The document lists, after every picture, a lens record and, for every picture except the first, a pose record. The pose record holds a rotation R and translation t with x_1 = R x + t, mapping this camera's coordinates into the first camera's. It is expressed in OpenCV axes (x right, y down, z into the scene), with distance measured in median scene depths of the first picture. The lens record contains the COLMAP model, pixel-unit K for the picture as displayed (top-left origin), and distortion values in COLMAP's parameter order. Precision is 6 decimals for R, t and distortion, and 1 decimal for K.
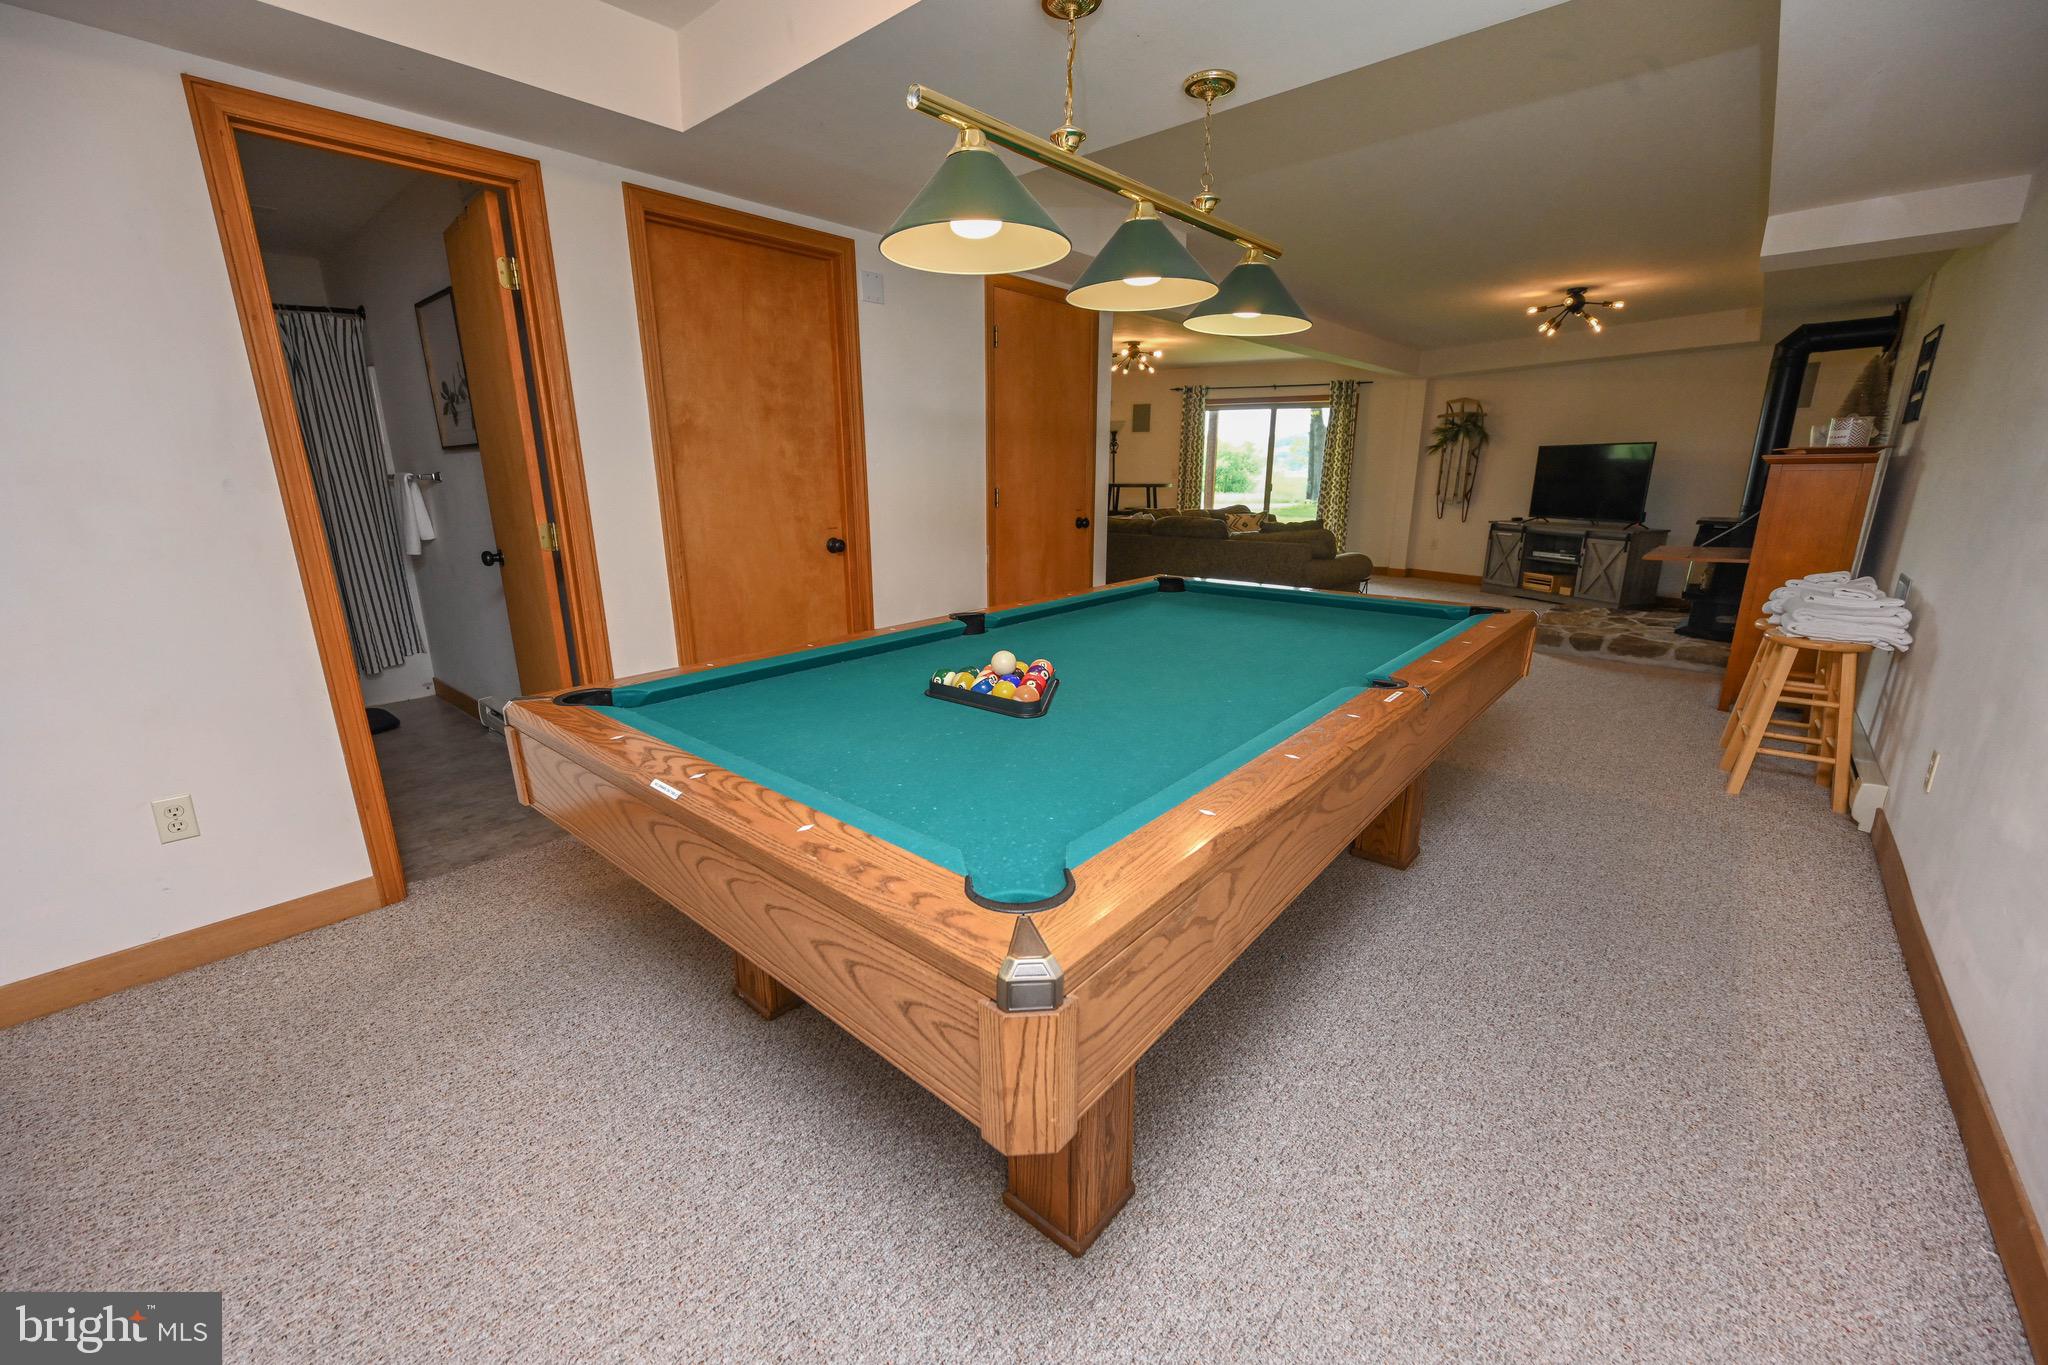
lens RADIAL K [[802.0, 0, 1023.2], [0, 802.0, 684.9], [0, 0, 1]] dist [-0.003555, 0.000323]
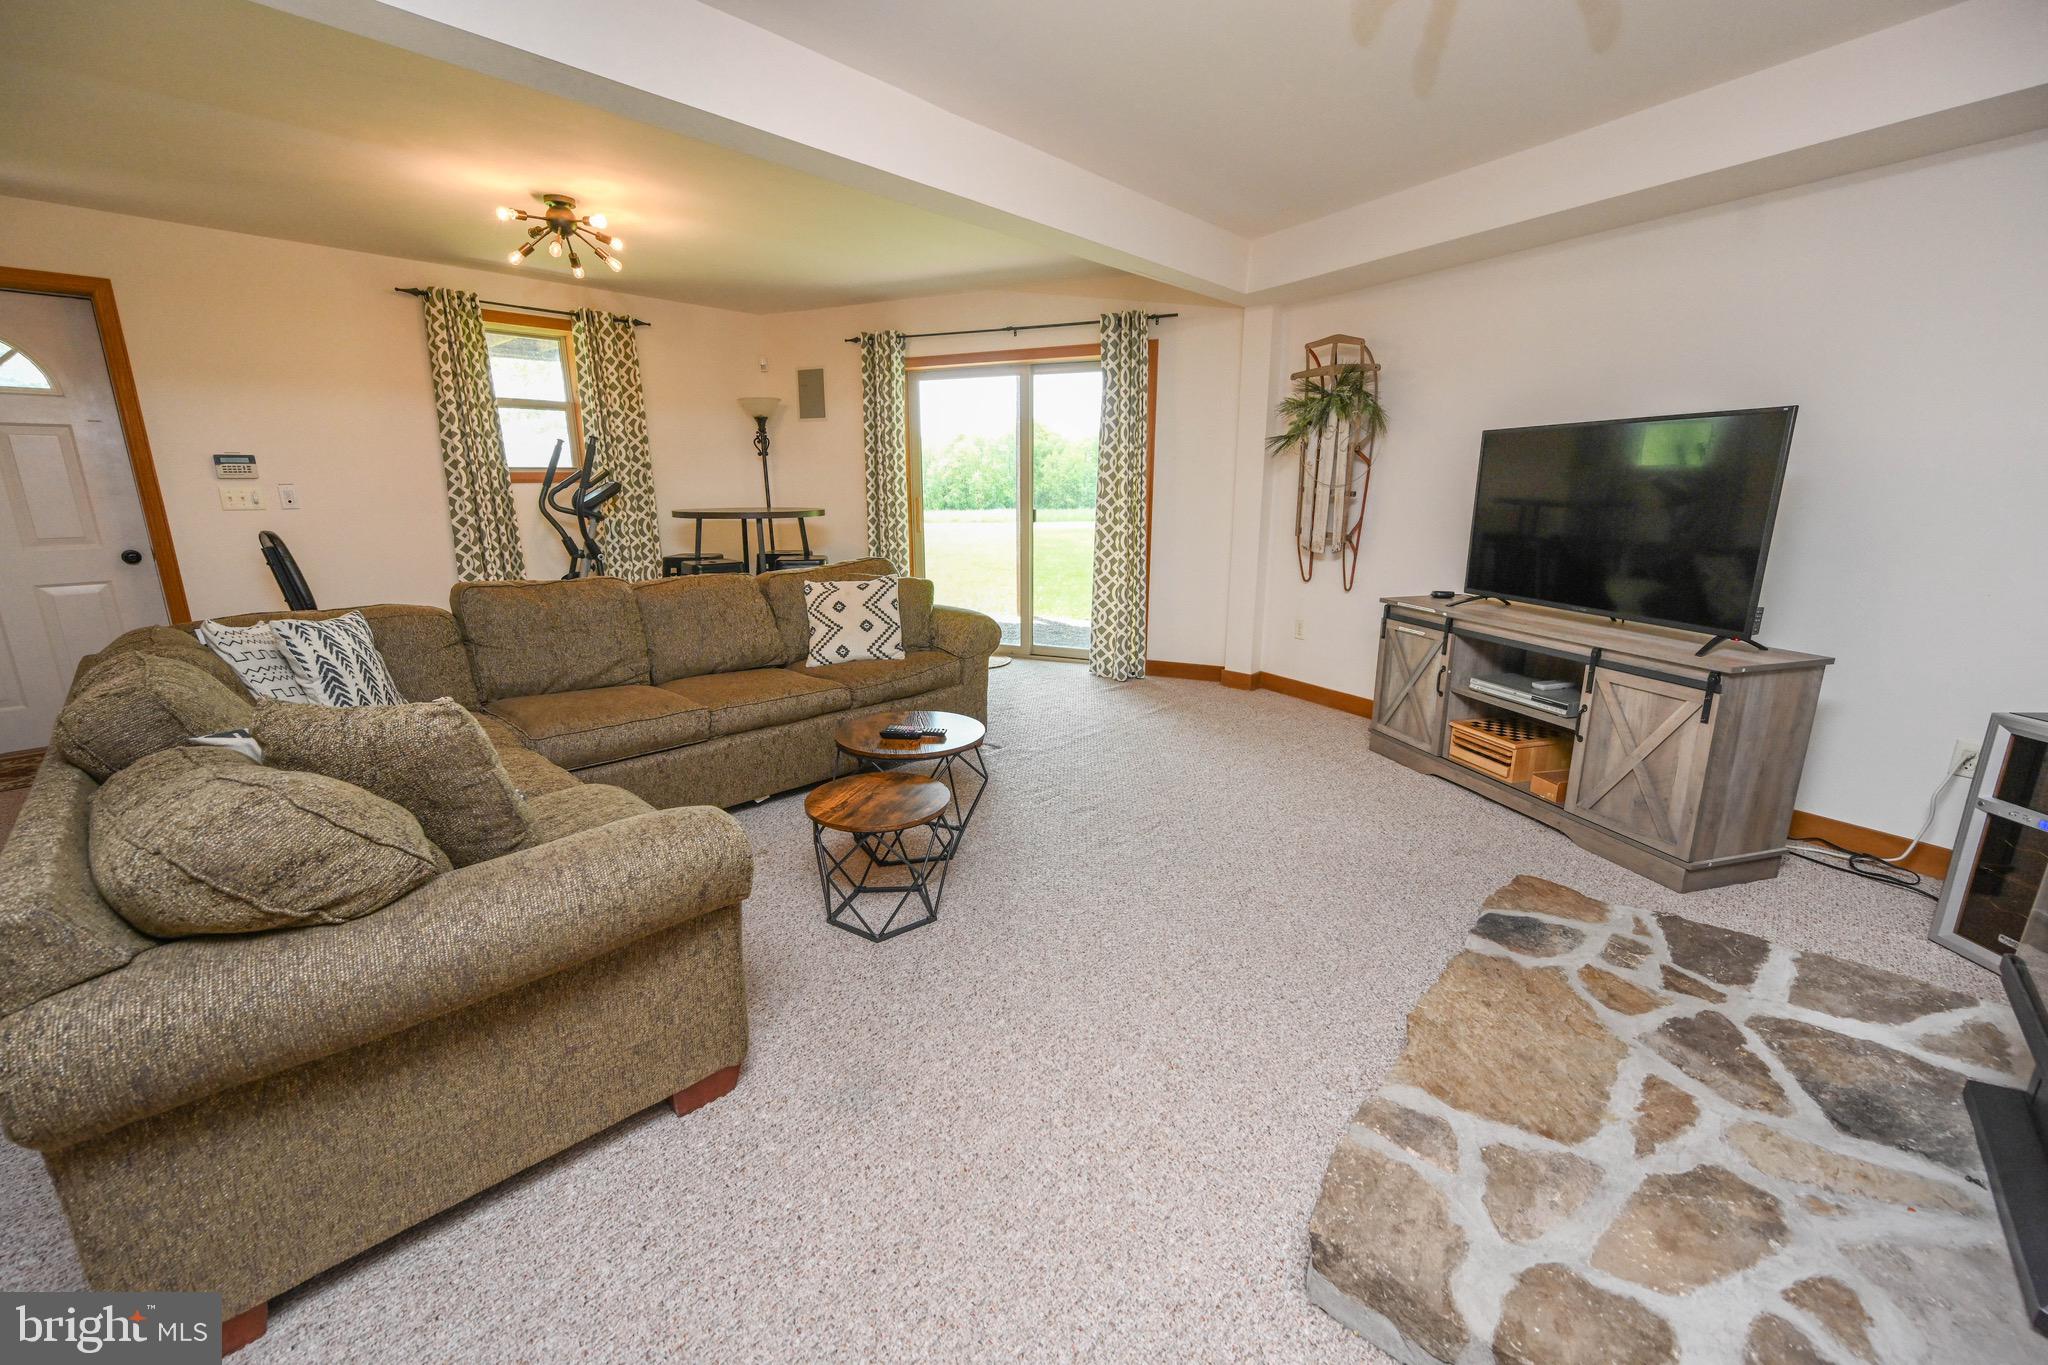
lens RADIAL K [[817.6, 0, 1016.2], [0, 817.6, 682.0], [0, 0, 1]] dist [-0.000349, 0.000215]
pose [[0.999913, 0.003087, -0.012863, 0.417142], [-0.003346, 0.999792, -0.020143, -0.160917], [0.012798, 0.020185, 0.999714, 0.585857]]
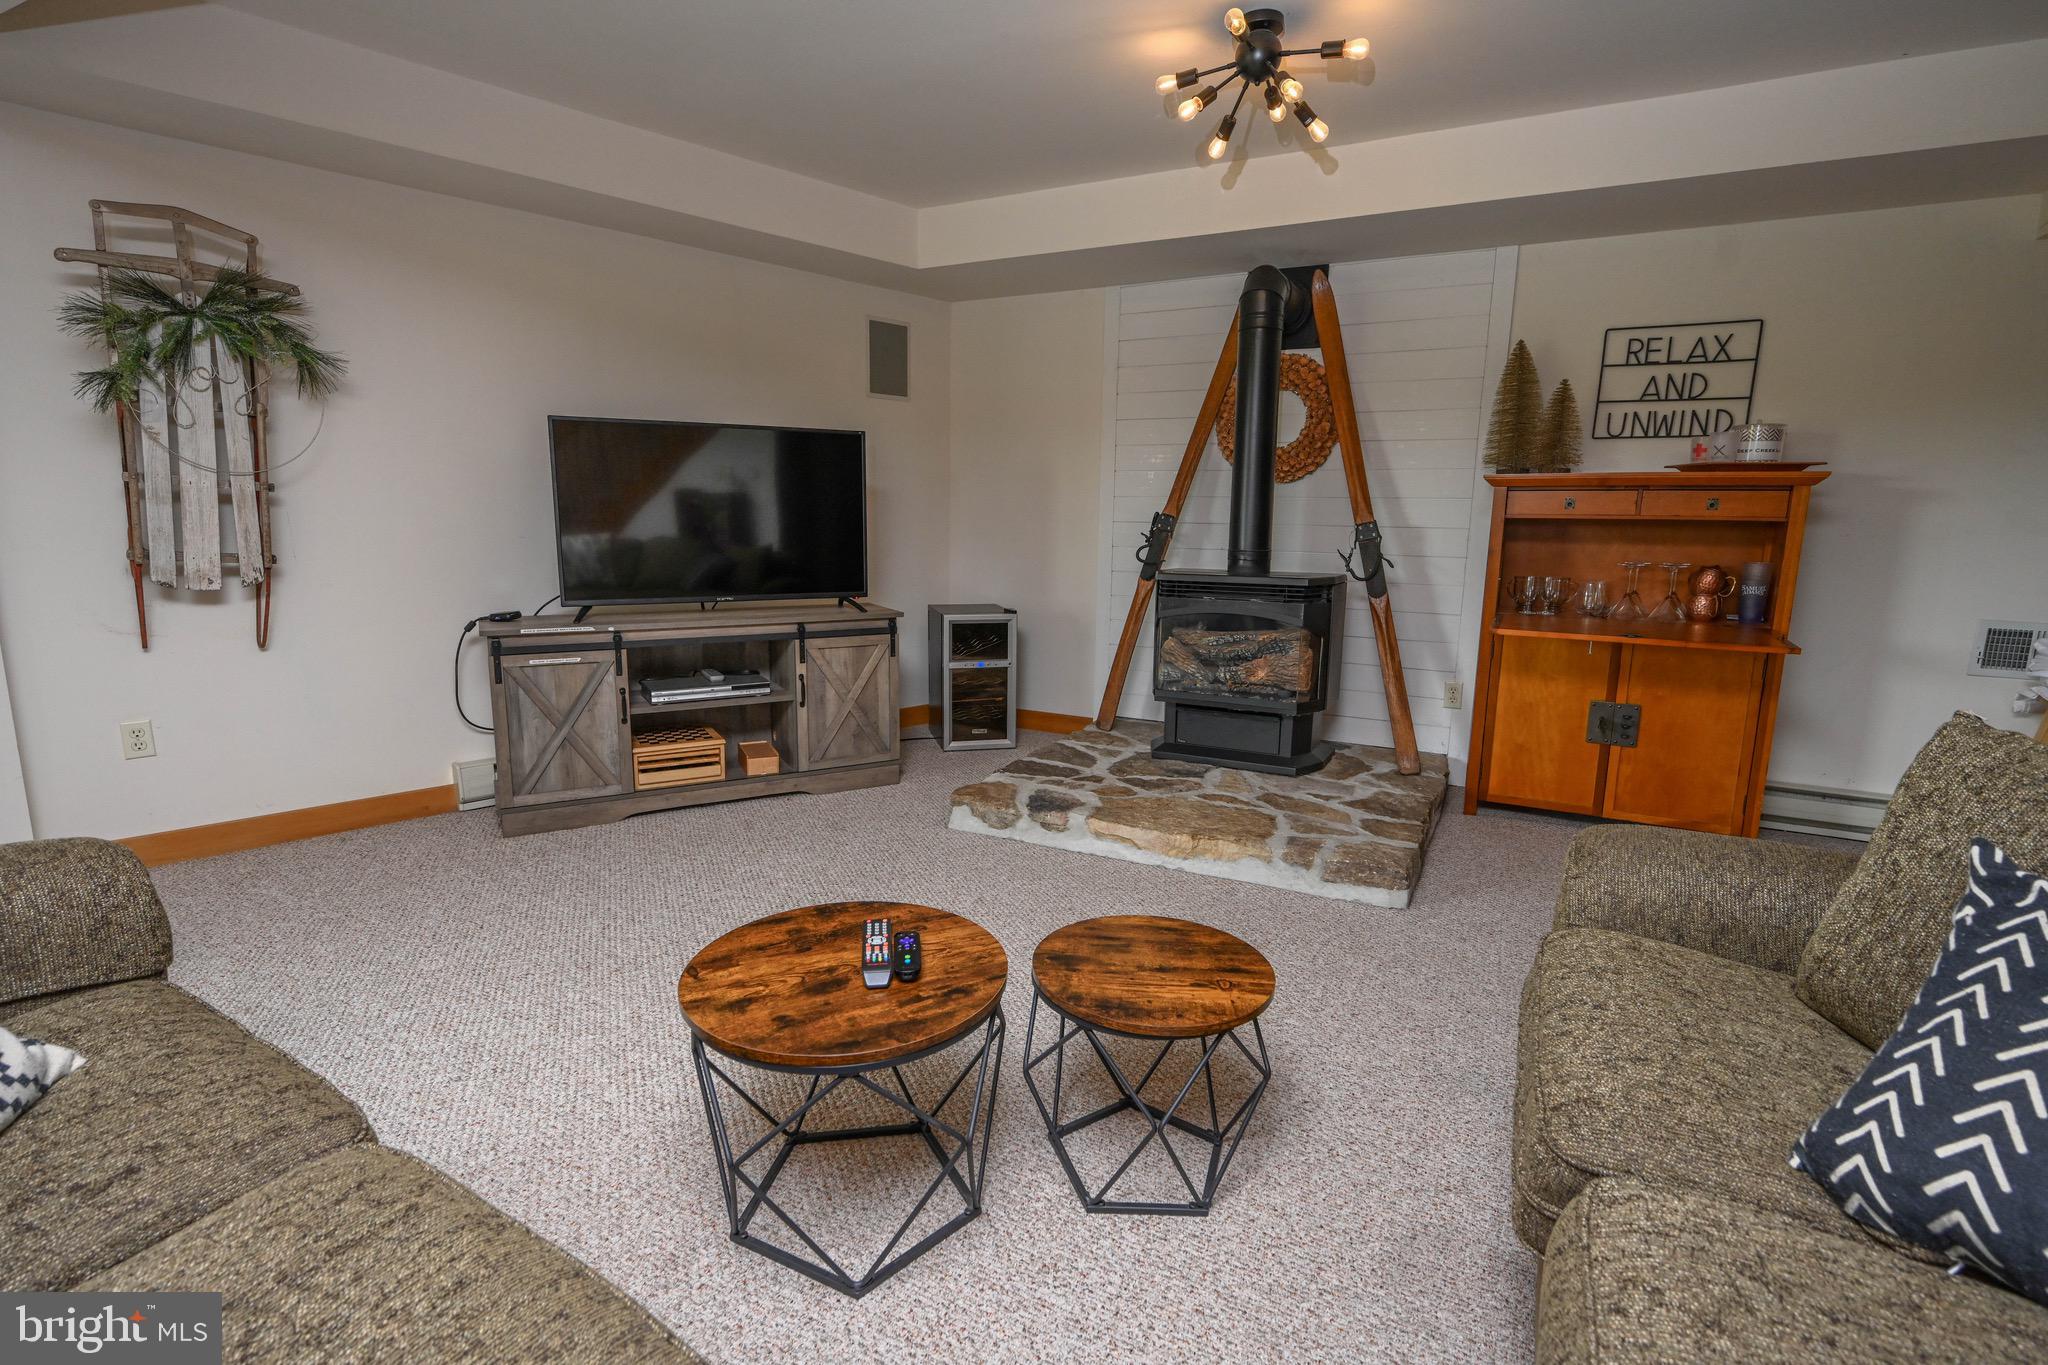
lens RADIAL K [[948.3, 0, 1024.0], [0, 948.3, 682.5], [0, 0, 1]] dist [-0.009128, -0.000345]
pose [[-0.241756, -0.169709, 0.955381, 0.170858], [0.239419, 0.943713, 0.228221, -0.240213], [-0.940336, 0.283910, -0.187517, 0.949810]]
